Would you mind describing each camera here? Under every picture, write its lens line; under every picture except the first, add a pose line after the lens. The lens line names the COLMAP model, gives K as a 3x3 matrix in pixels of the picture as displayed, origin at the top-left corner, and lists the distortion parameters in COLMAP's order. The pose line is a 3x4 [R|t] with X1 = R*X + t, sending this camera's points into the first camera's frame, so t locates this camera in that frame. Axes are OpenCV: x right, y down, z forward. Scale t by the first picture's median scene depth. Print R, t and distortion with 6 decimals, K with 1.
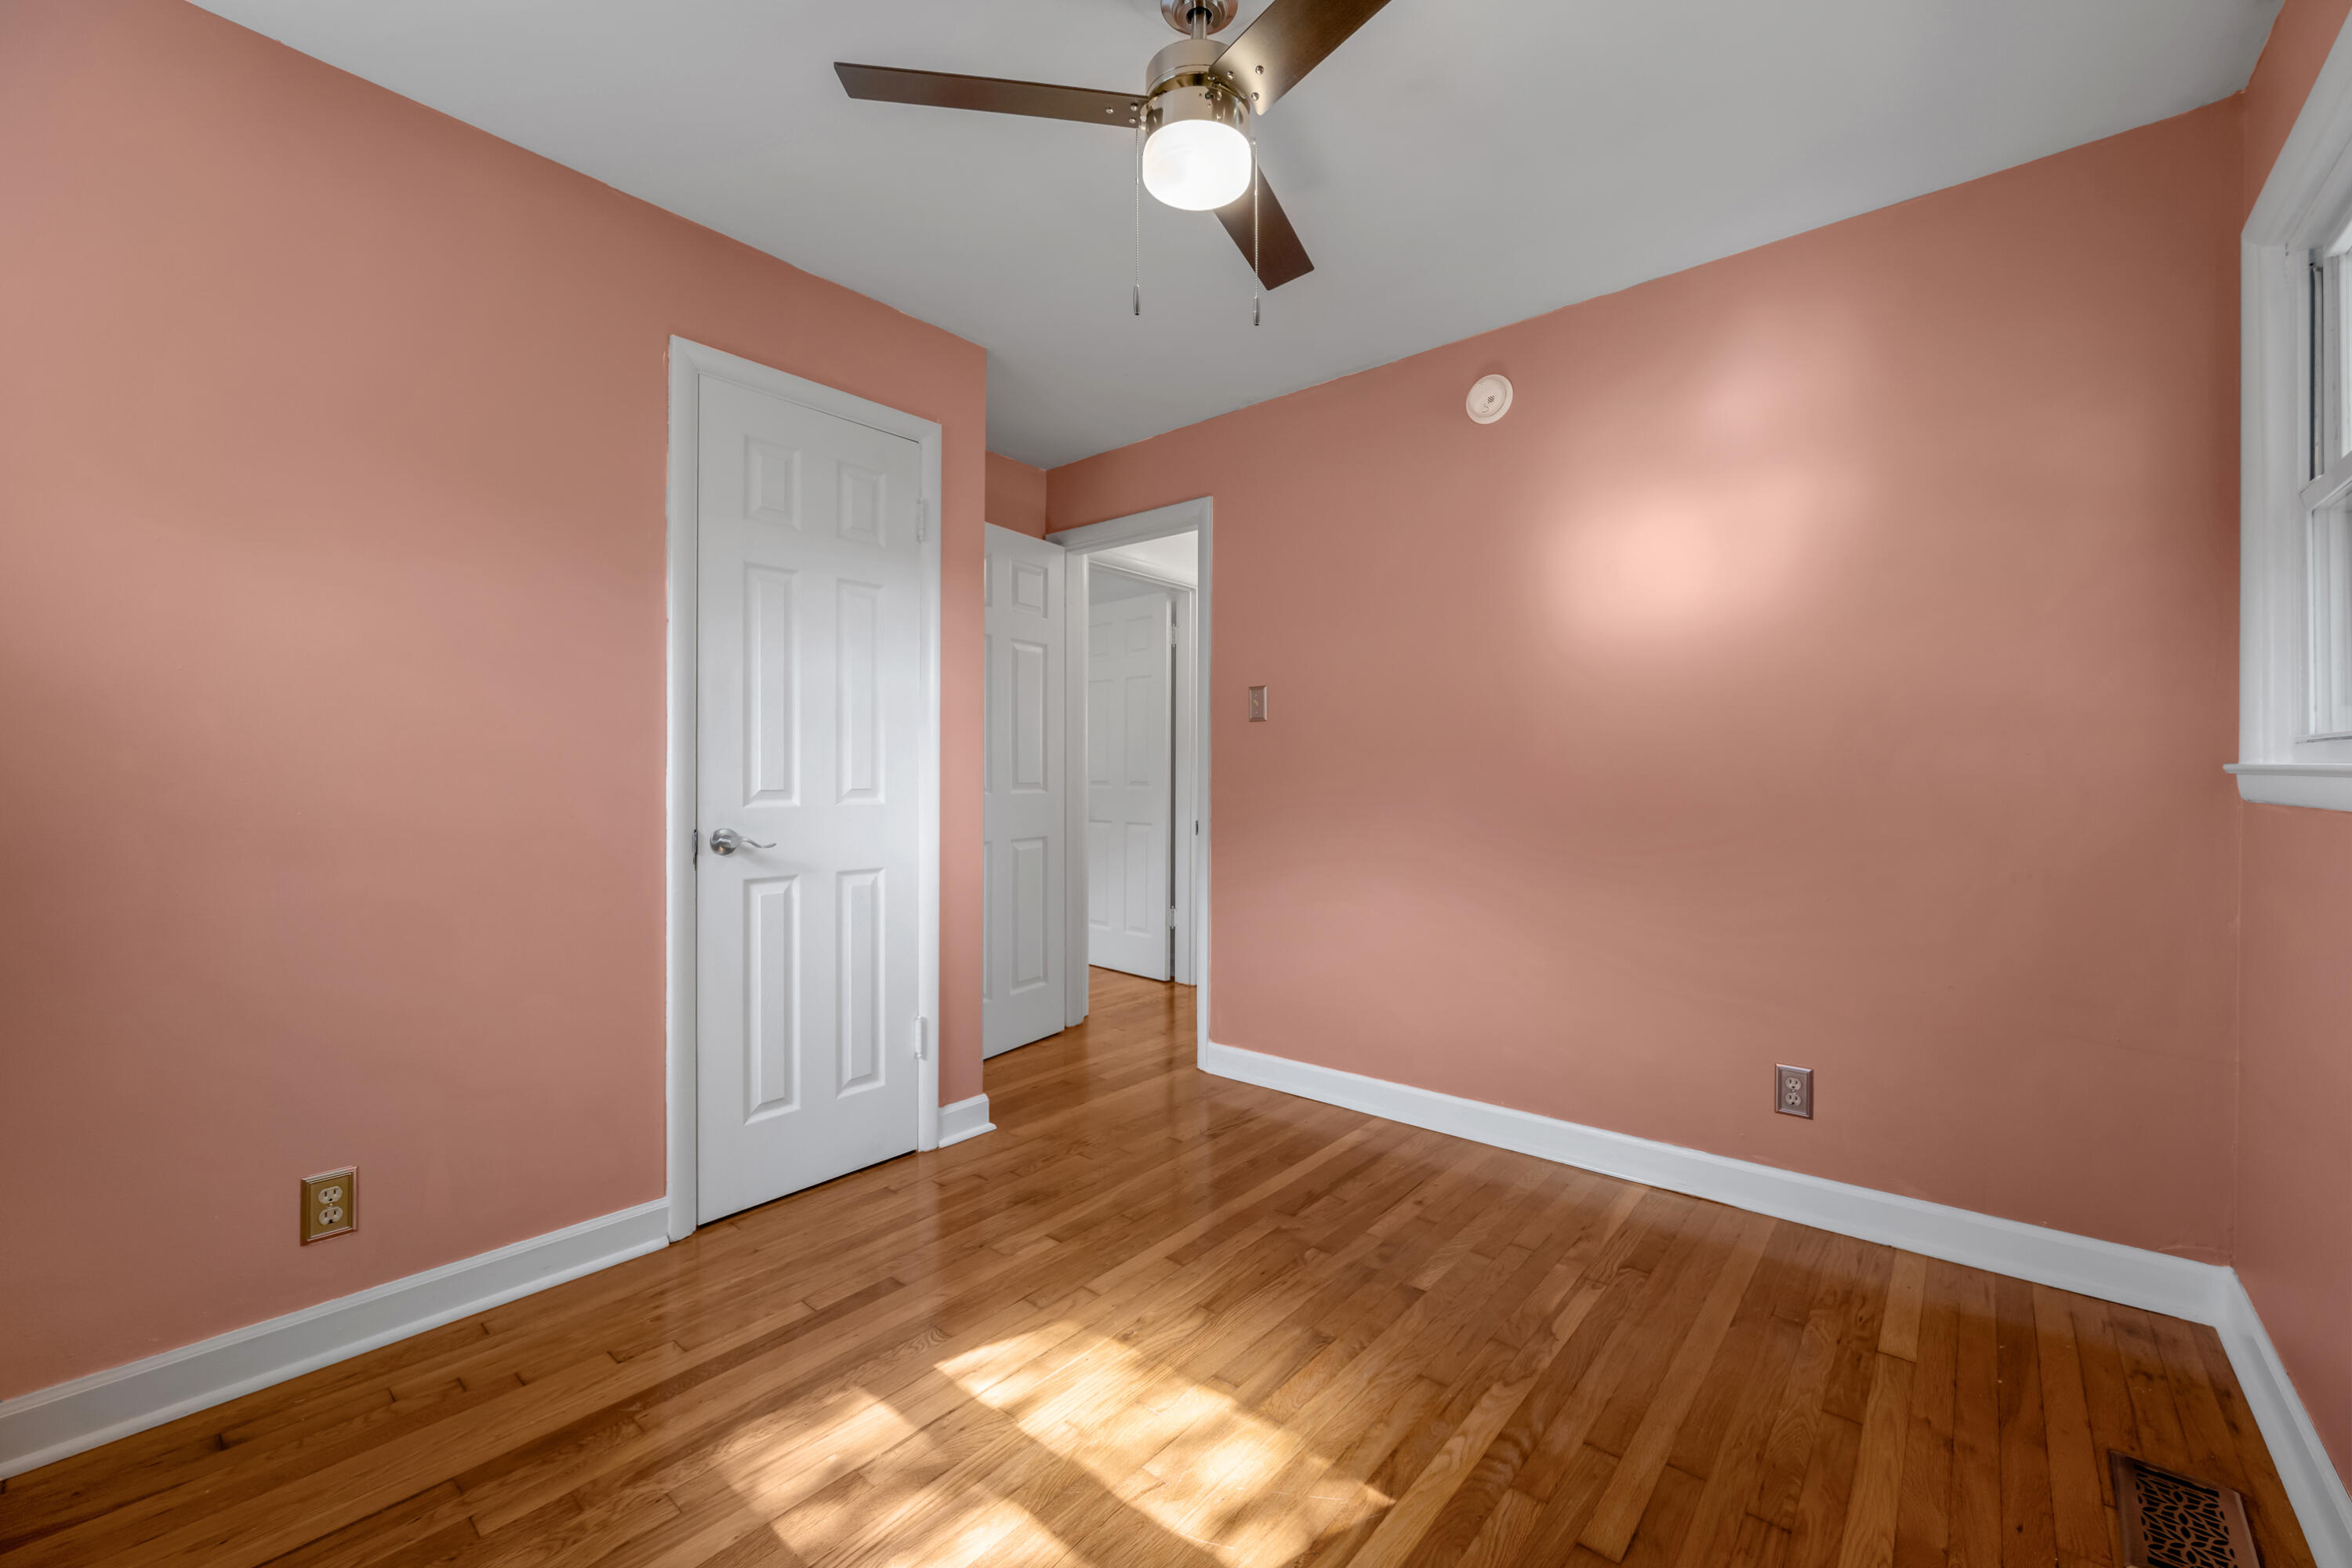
lens RADIAL K [[951.8, 0, 1180.9], [0, 951.8, 773.2], [0, 0, 1]] dist [-0.002794, -0.000671]
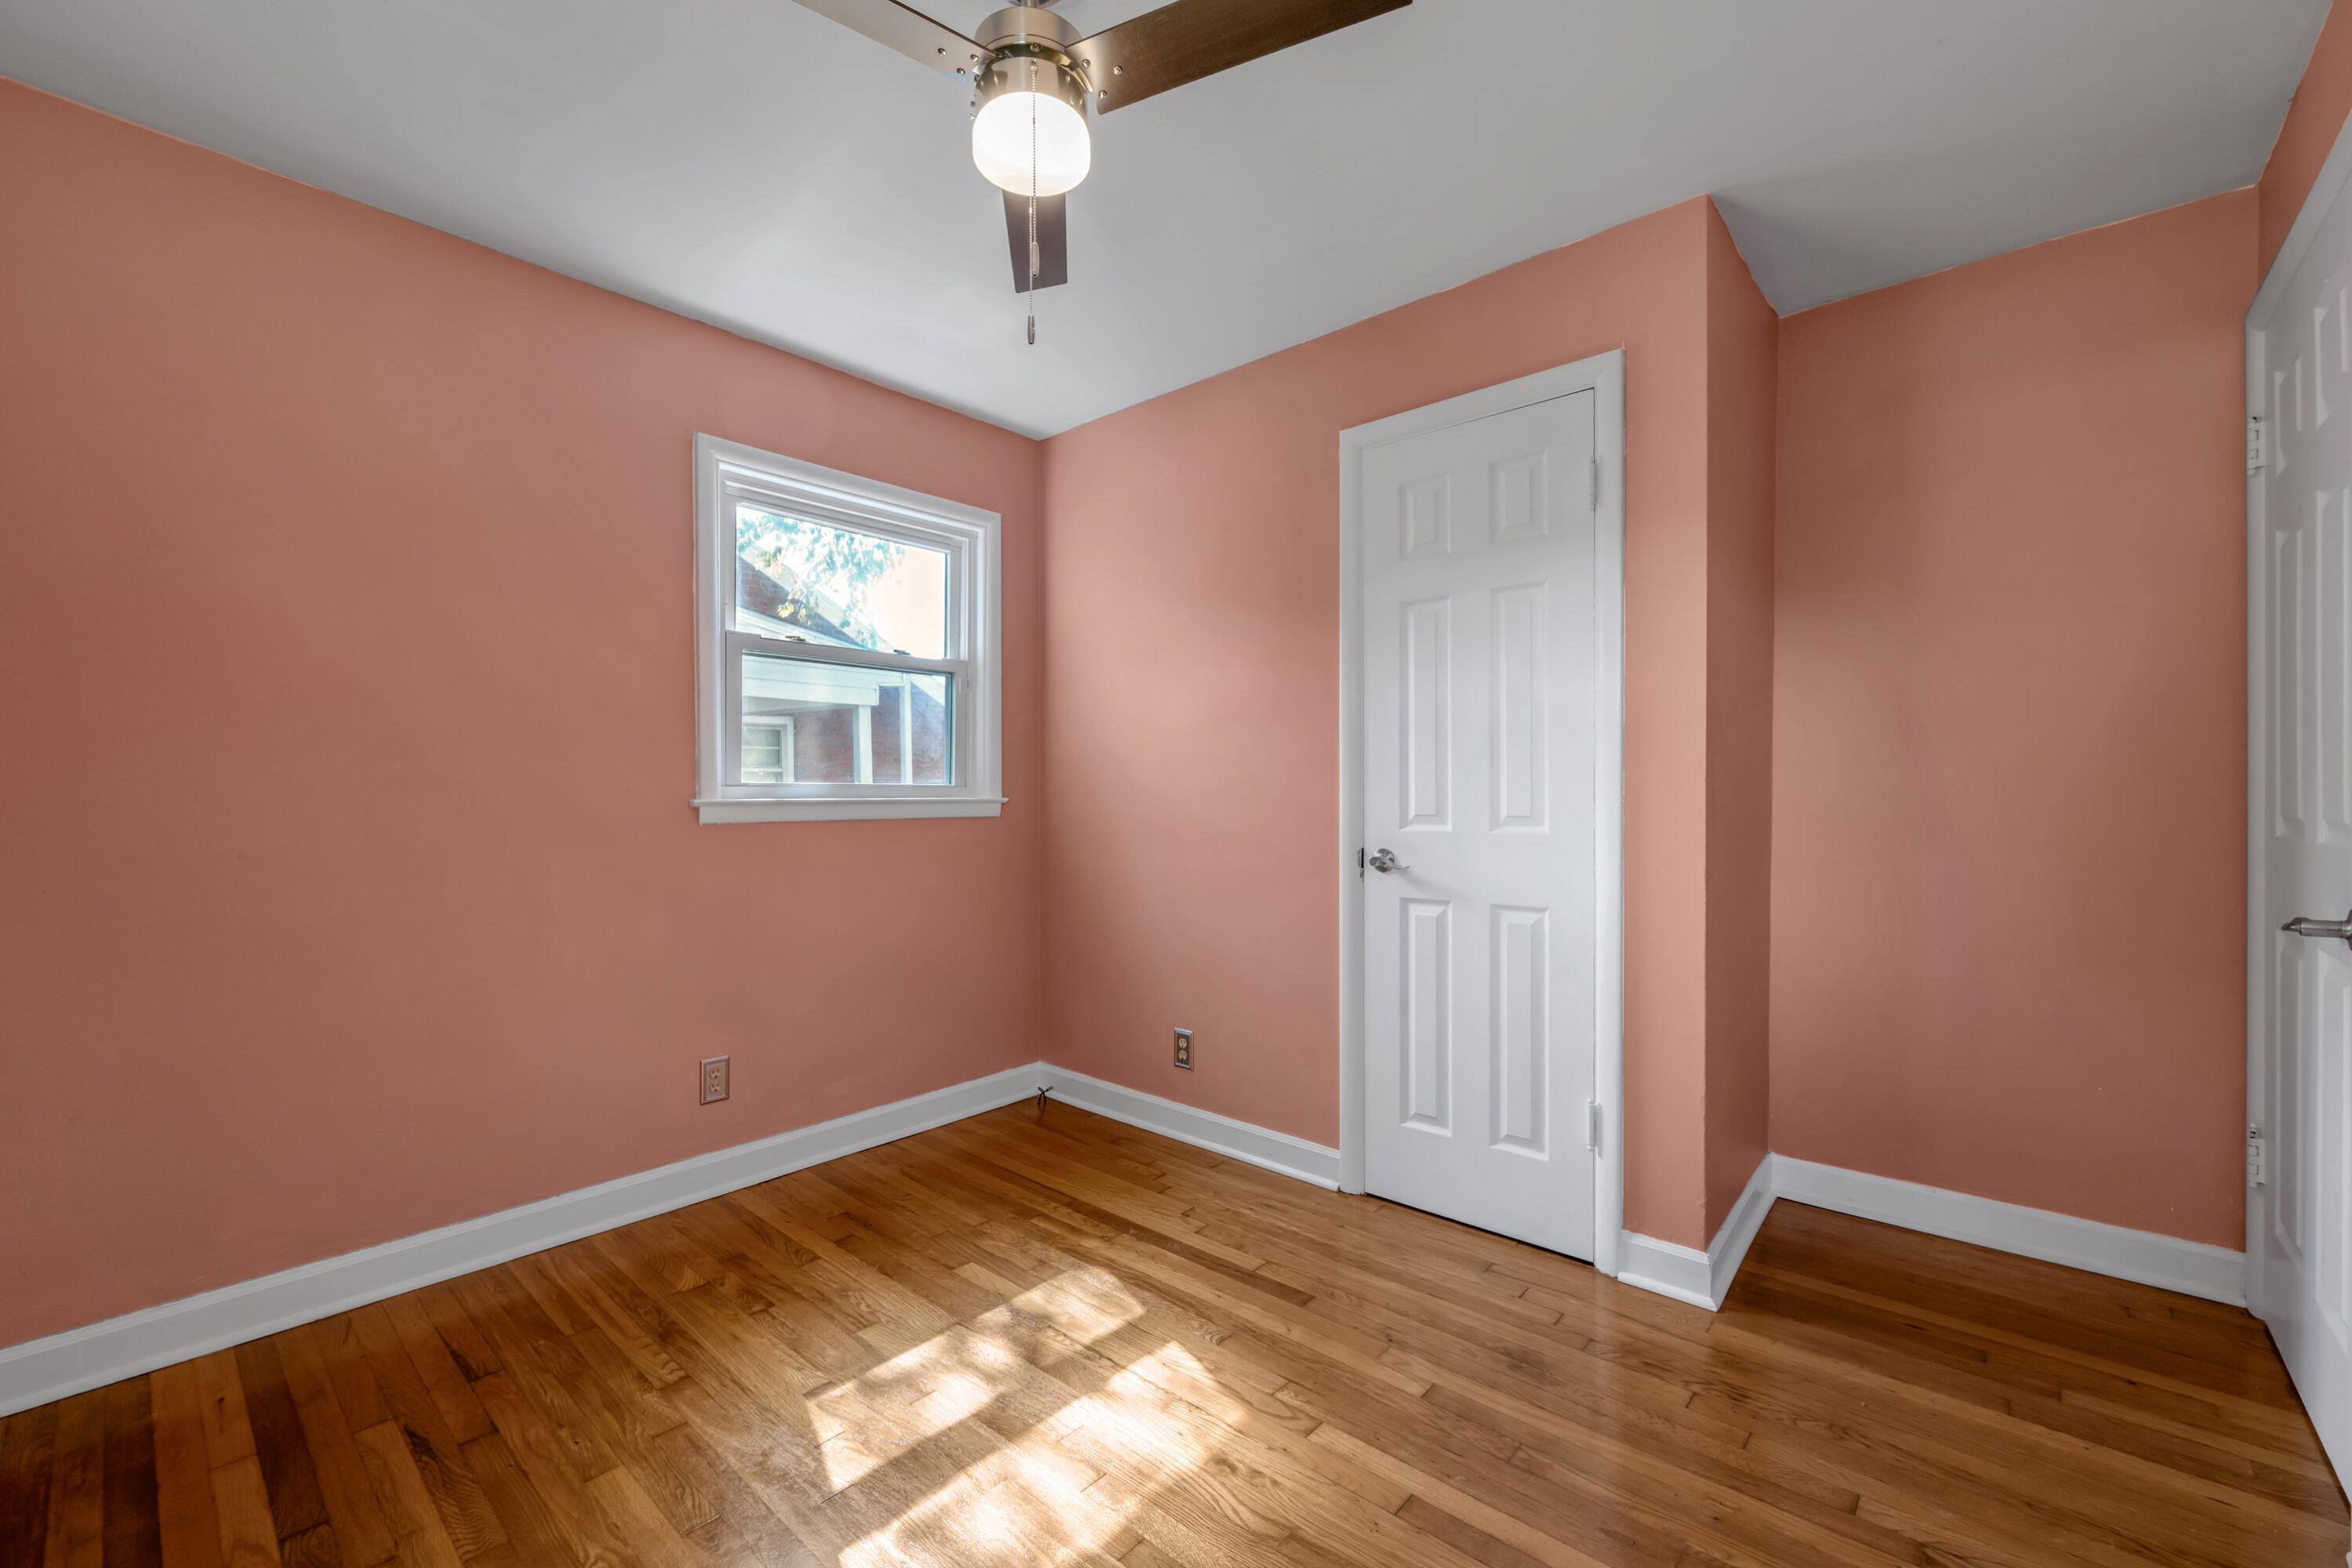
lens RADIAL K [[951.8, 0, 1180.2], [0, 951.8, 797.3], [0, 0, 1]] dist [-0.002794, -0.000671]
pose [[-0.015487, 0.004068, -0.999872, 0.652453], [0.001052, 0.999991, 0.004053, -0.006134], [0.999880, -0.000989, -0.015491, 0.804023]]
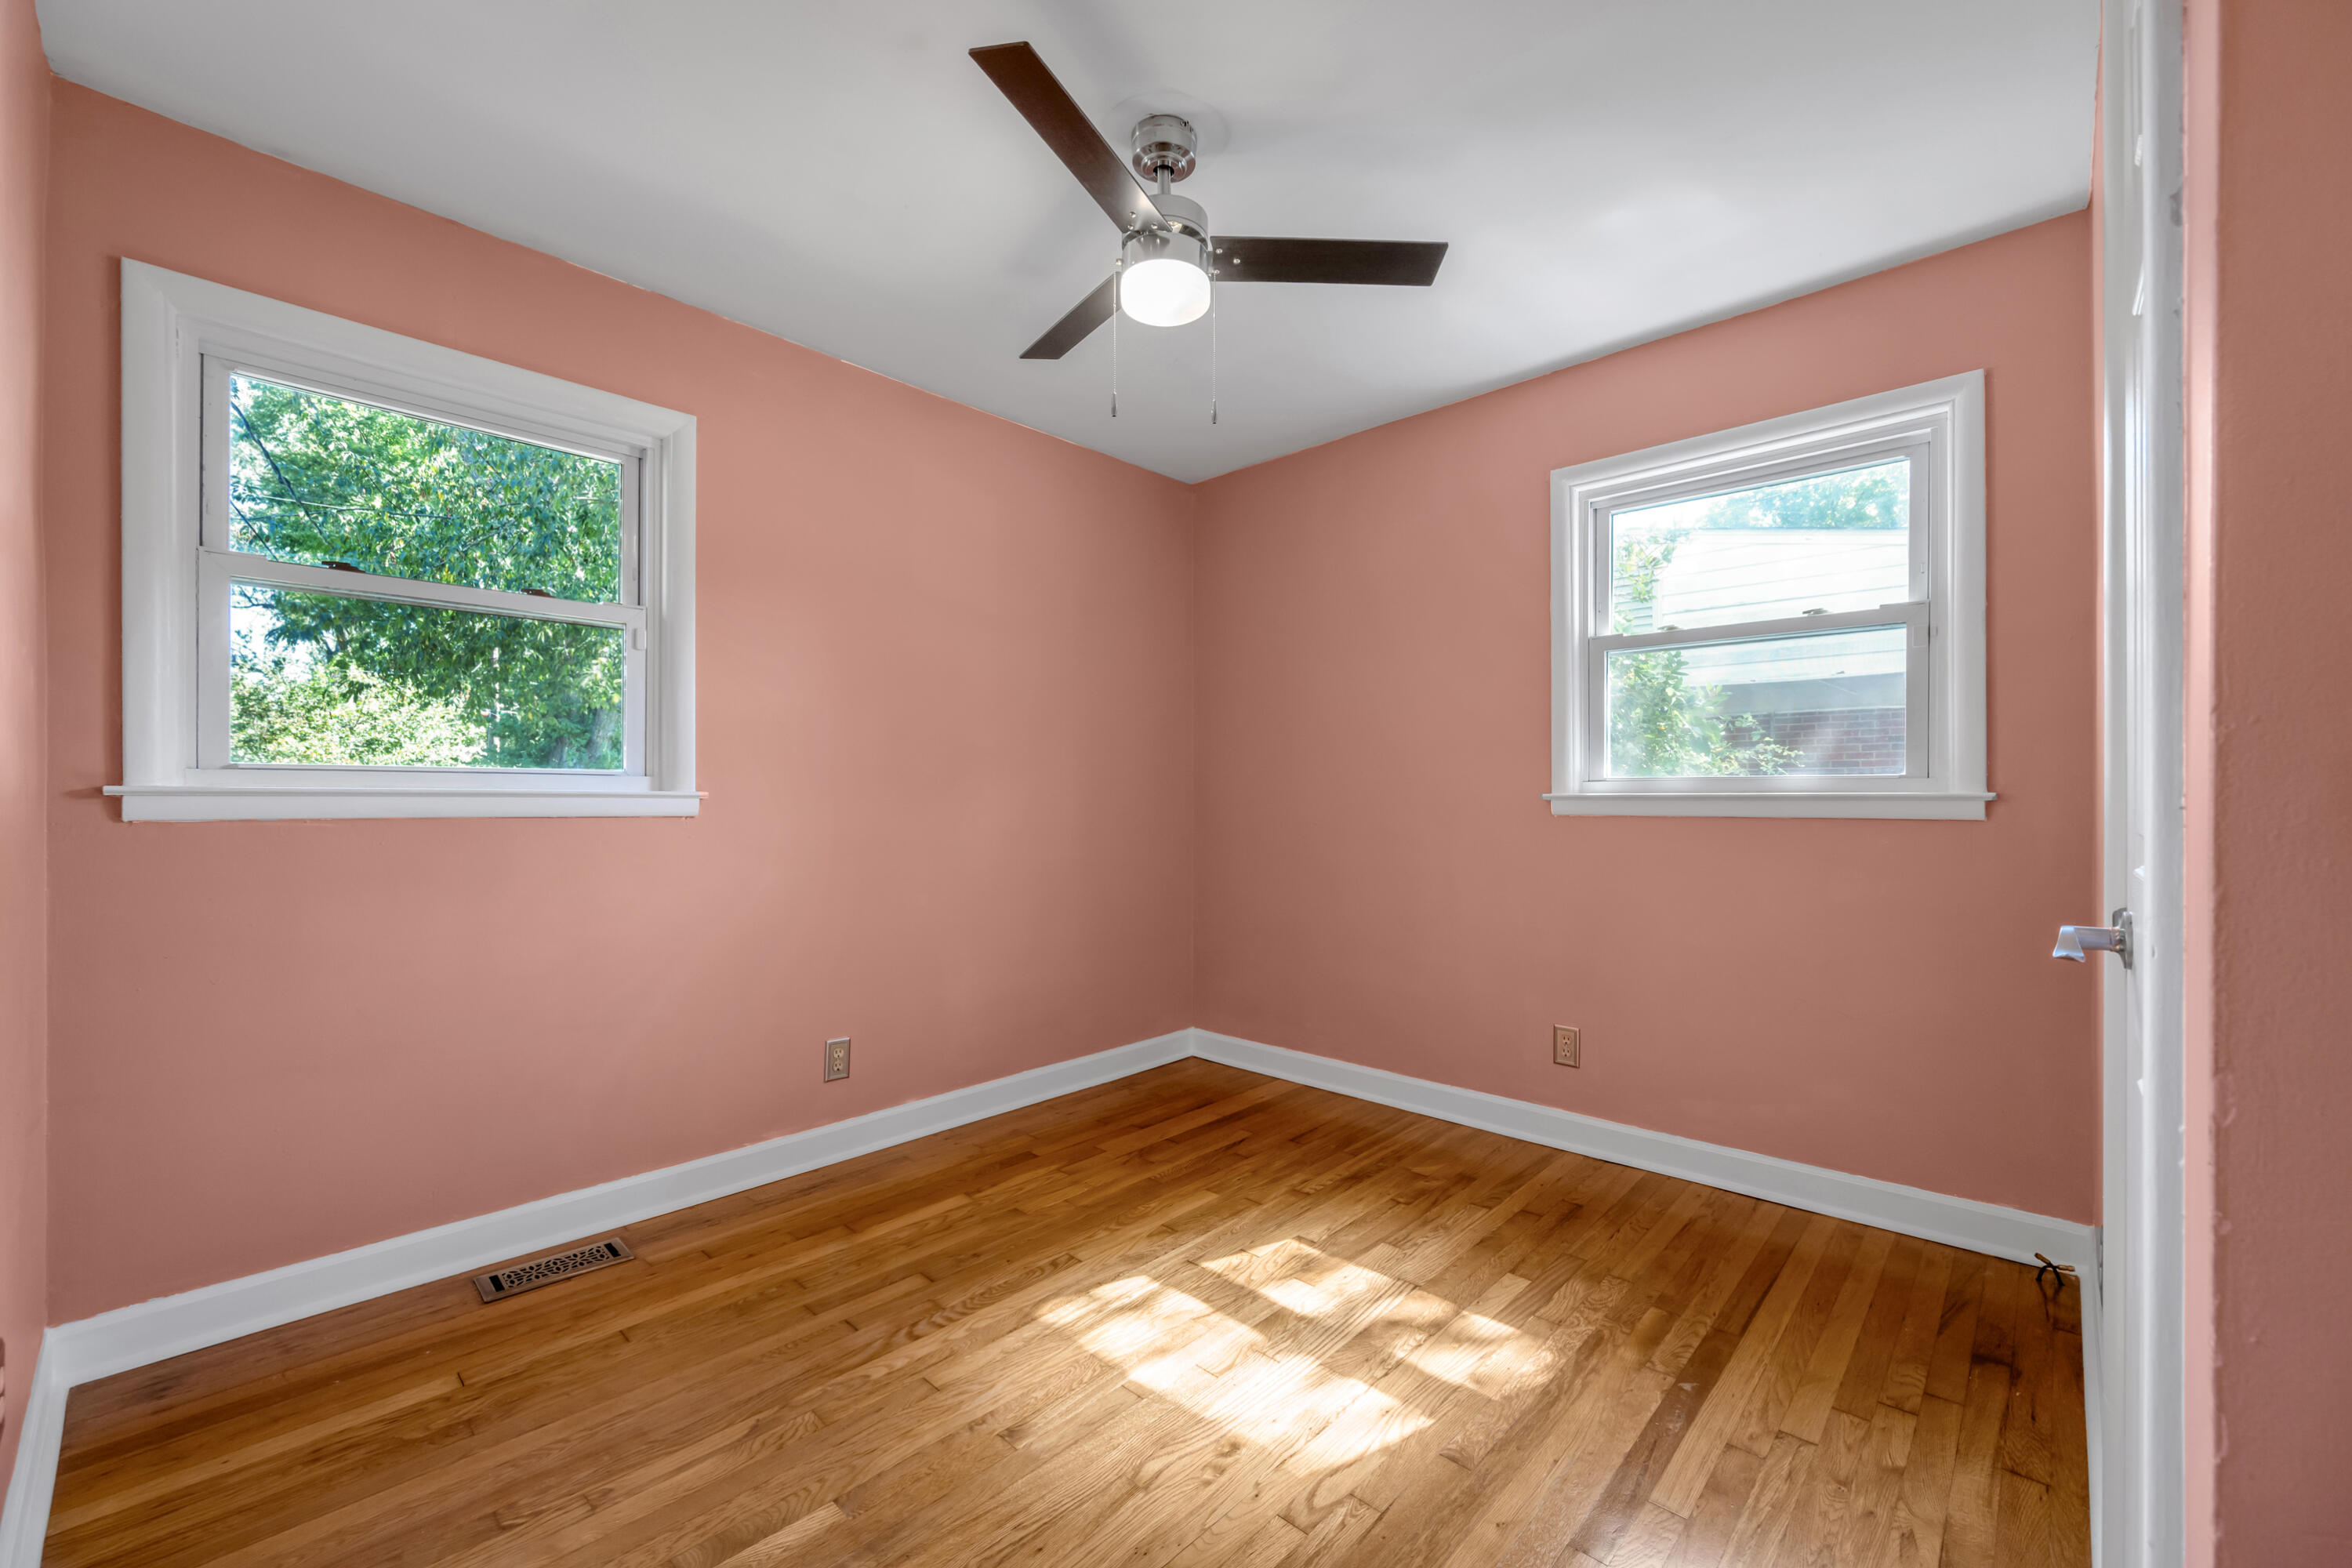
lens RADIAL K [[951.8, 0, 1185.9], [0, 951.8, 791.0], [0, 0, 1]] dist [-0.002794, -0.000671]
pose [[-0.999256, 0.001150, 0.038544, -0.038066], [0.001115, 0.999999, -0.000947, -0.001509], [-0.038545, -0.000903, -0.999256, 1.531590]]
